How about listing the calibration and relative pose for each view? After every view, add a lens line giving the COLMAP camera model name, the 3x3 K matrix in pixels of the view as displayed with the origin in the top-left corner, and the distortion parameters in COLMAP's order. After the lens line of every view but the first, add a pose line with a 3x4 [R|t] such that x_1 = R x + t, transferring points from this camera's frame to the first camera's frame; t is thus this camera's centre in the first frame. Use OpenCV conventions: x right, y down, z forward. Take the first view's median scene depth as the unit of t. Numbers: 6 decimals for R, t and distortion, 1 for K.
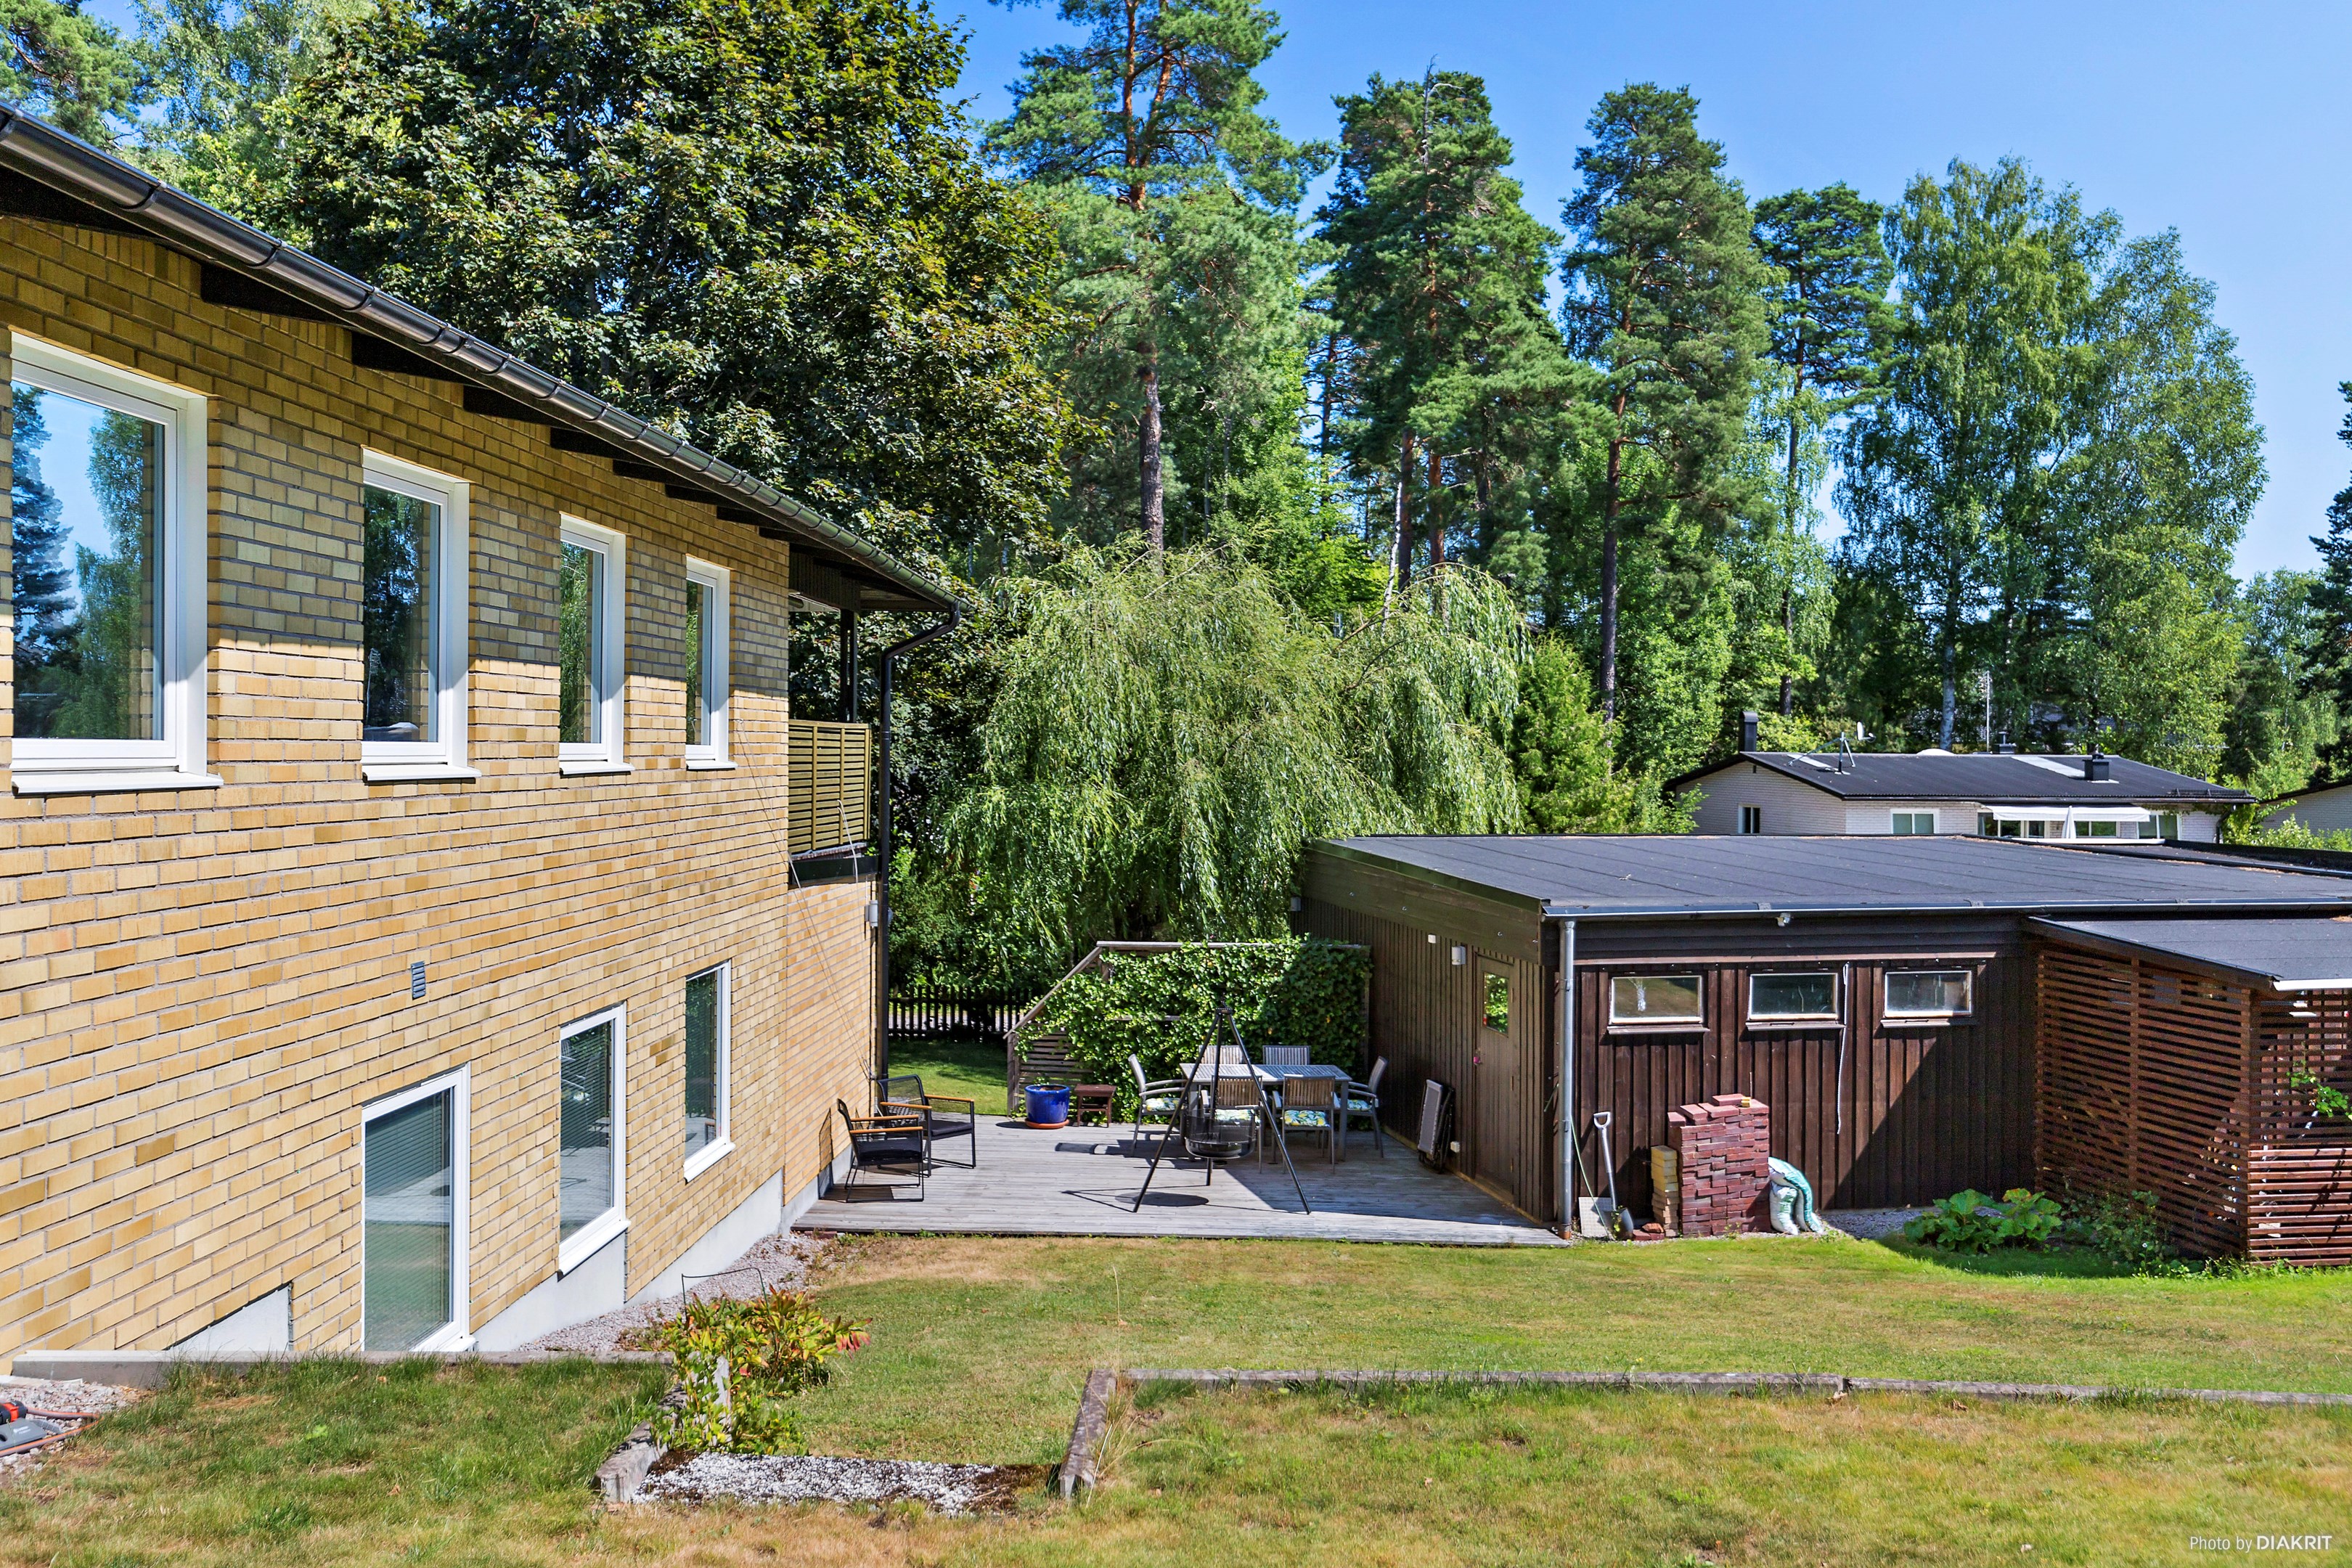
lens RADIAL K [[2075.0, 0, 1157.4], [0, 2075.0, 780.5], [0, 0, 1]] dist [-0.000779, -0.002357]
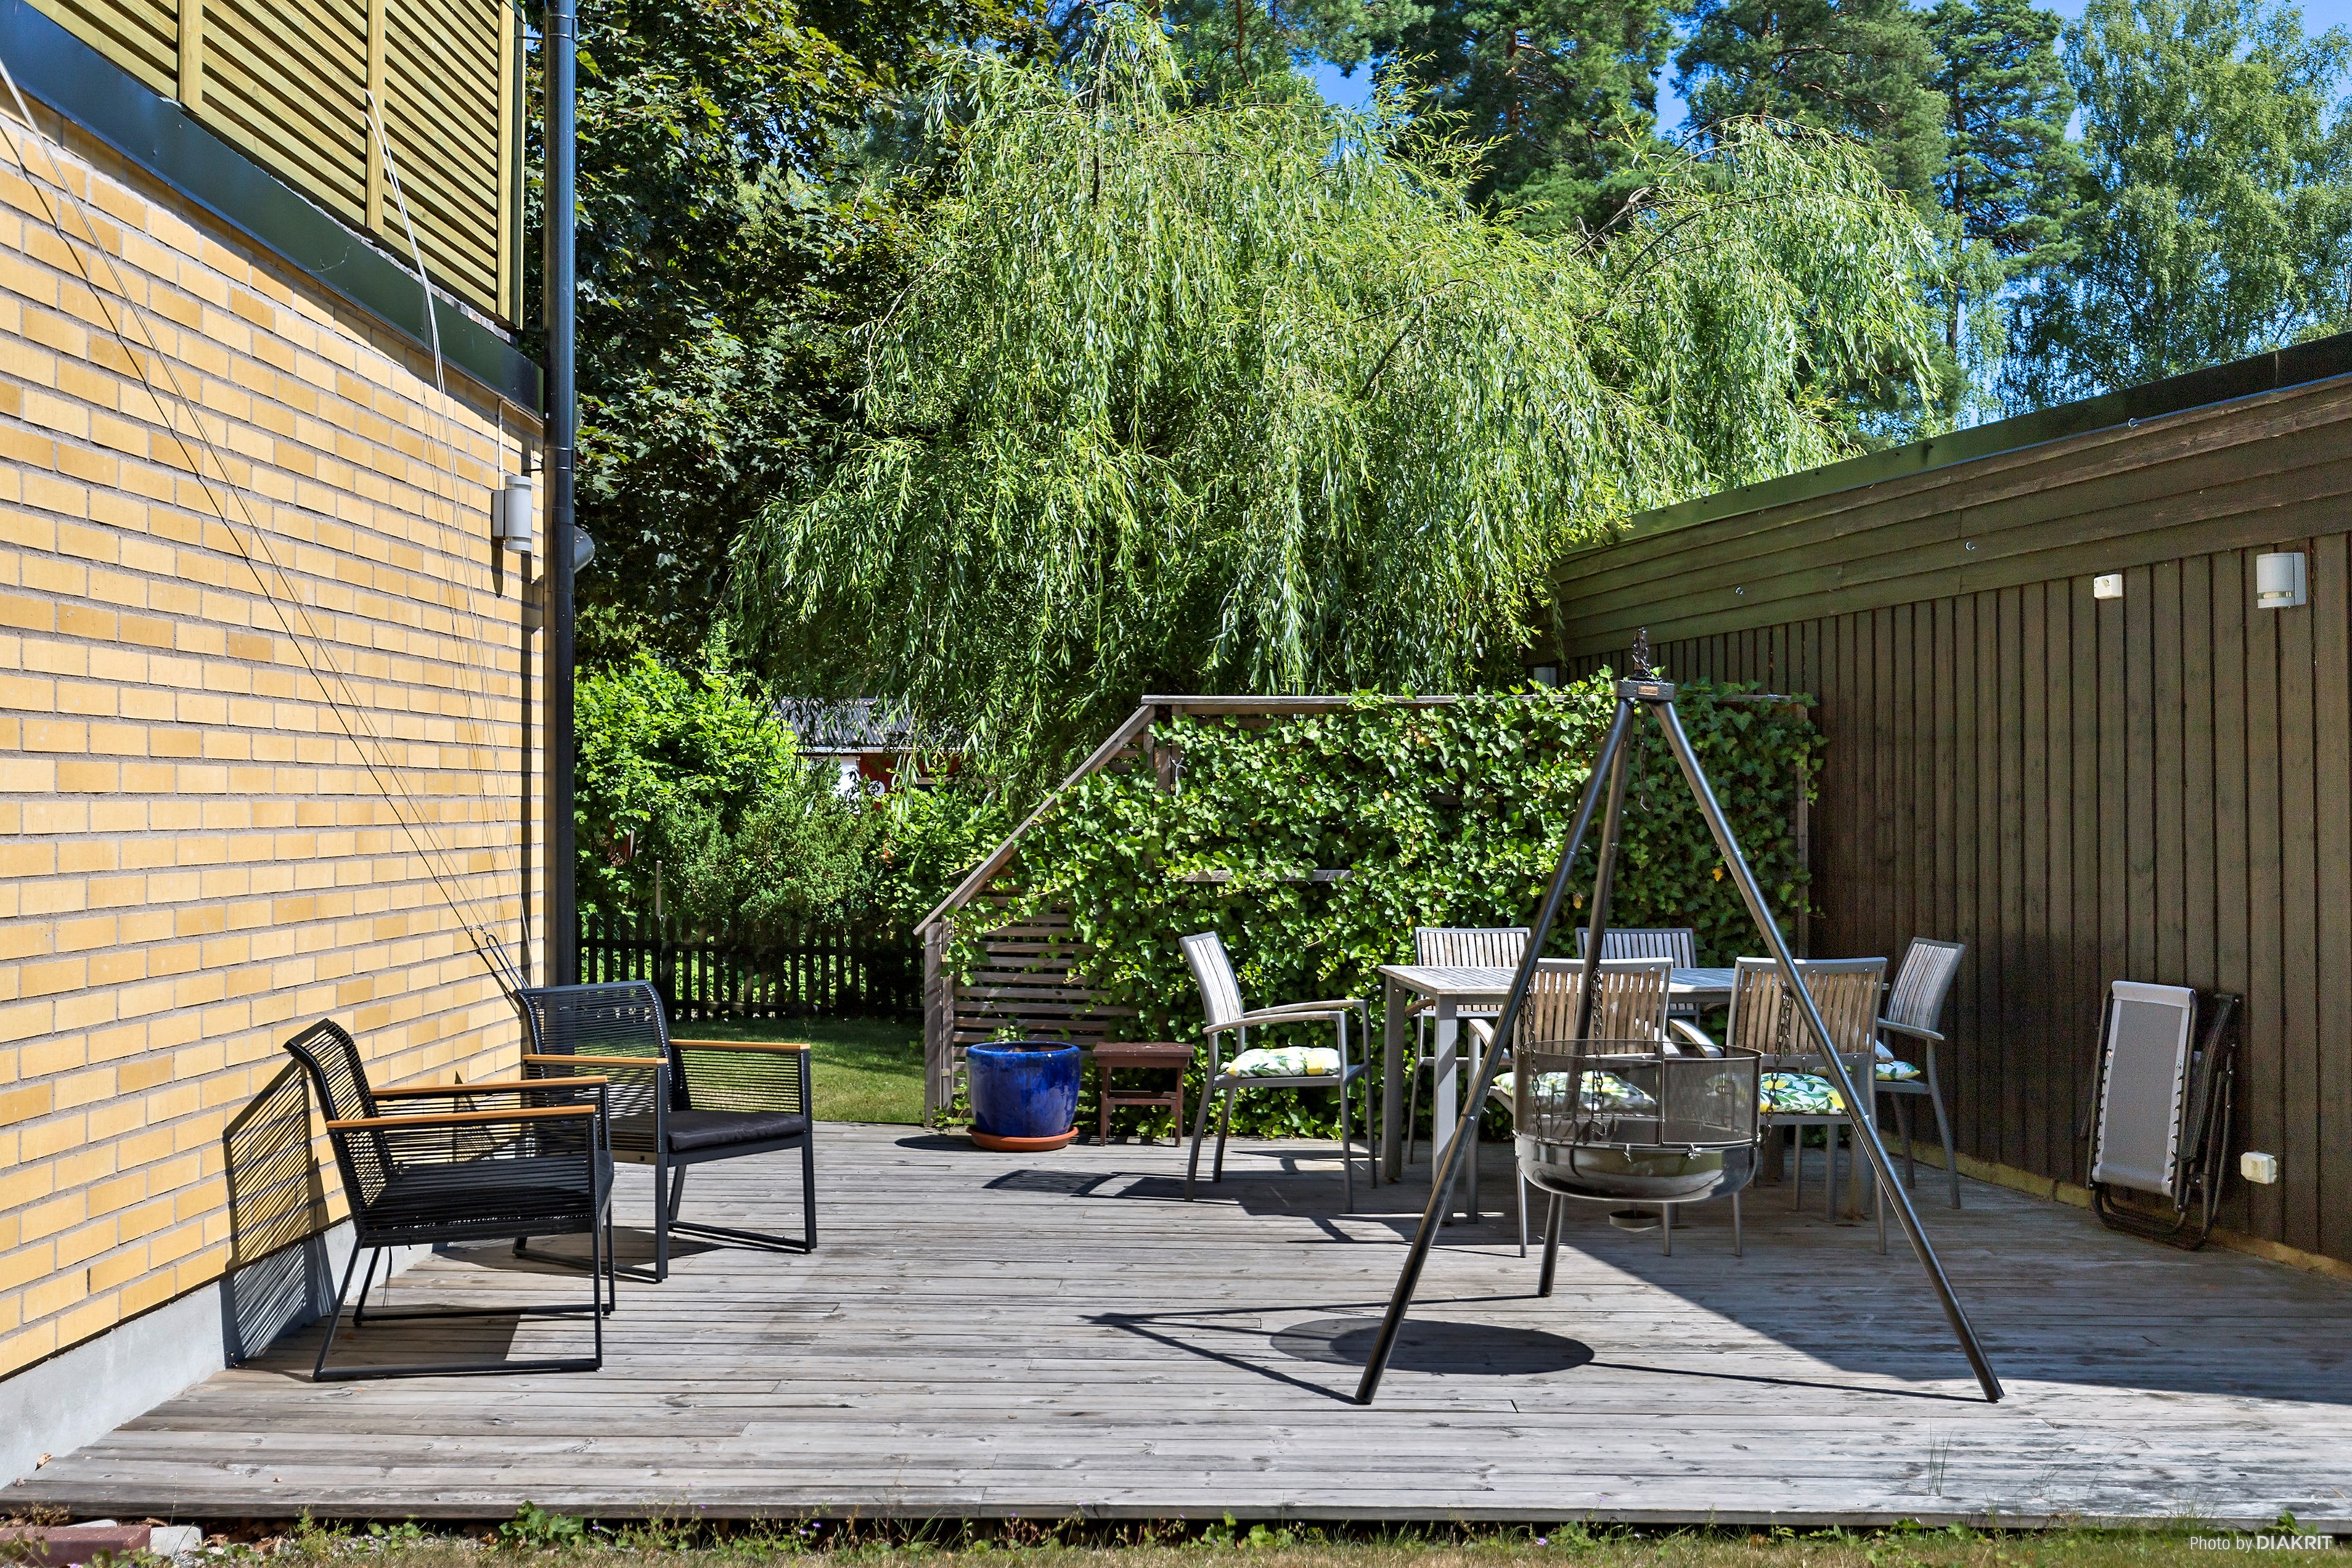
lens RADIAL K [[2283.9, 0, 1191.7], [0, 2283.9, 777.3], [0, 0, 1]] dist [0.006598, 0.000000]
pose [[0.999500, -0.006651, 0.030914, -0.033606], [0.007328, 0.999735, -0.021840, 0.104899], [-0.030761, 0.022056, 0.999283, 0.554115]]
